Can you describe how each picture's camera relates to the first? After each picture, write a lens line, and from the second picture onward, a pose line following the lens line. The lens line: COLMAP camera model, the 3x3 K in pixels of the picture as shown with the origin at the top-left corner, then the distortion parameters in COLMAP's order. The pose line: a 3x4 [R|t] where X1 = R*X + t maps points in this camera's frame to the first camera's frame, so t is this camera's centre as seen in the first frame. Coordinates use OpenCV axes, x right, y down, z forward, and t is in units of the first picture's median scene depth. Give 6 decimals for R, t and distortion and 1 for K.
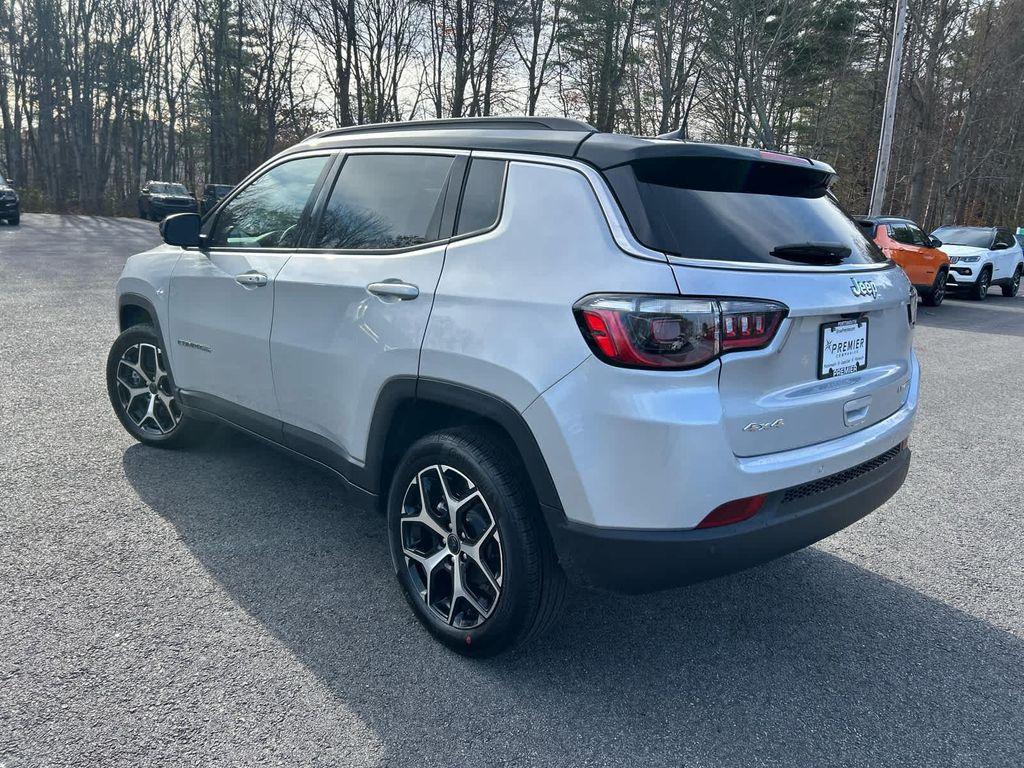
lens RADIAL K [[771.6, 0, 518.5], [0, 771.6, 377.9], [0, 0, 1]] dist [0.054048, -0.055465]
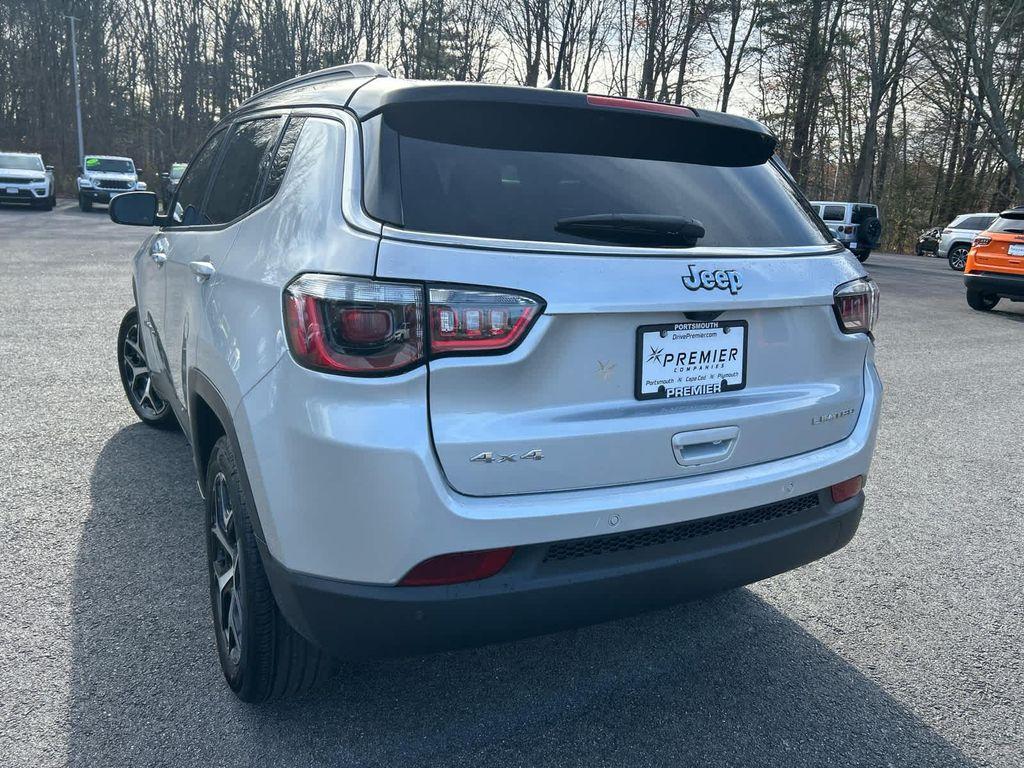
lens RADIAL K [[771.6, 0, 516.9], [0, 771.6, 379.6], [0, 0, 1]] dist [0.054048, -0.055465]
pose [[0.969280, 0.055012, -0.239728, 0.329683], [-0.053456, 0.998486, 0.012993, -0.015361], [0.240080, 0.000221, 0.970753, 0.183986]]
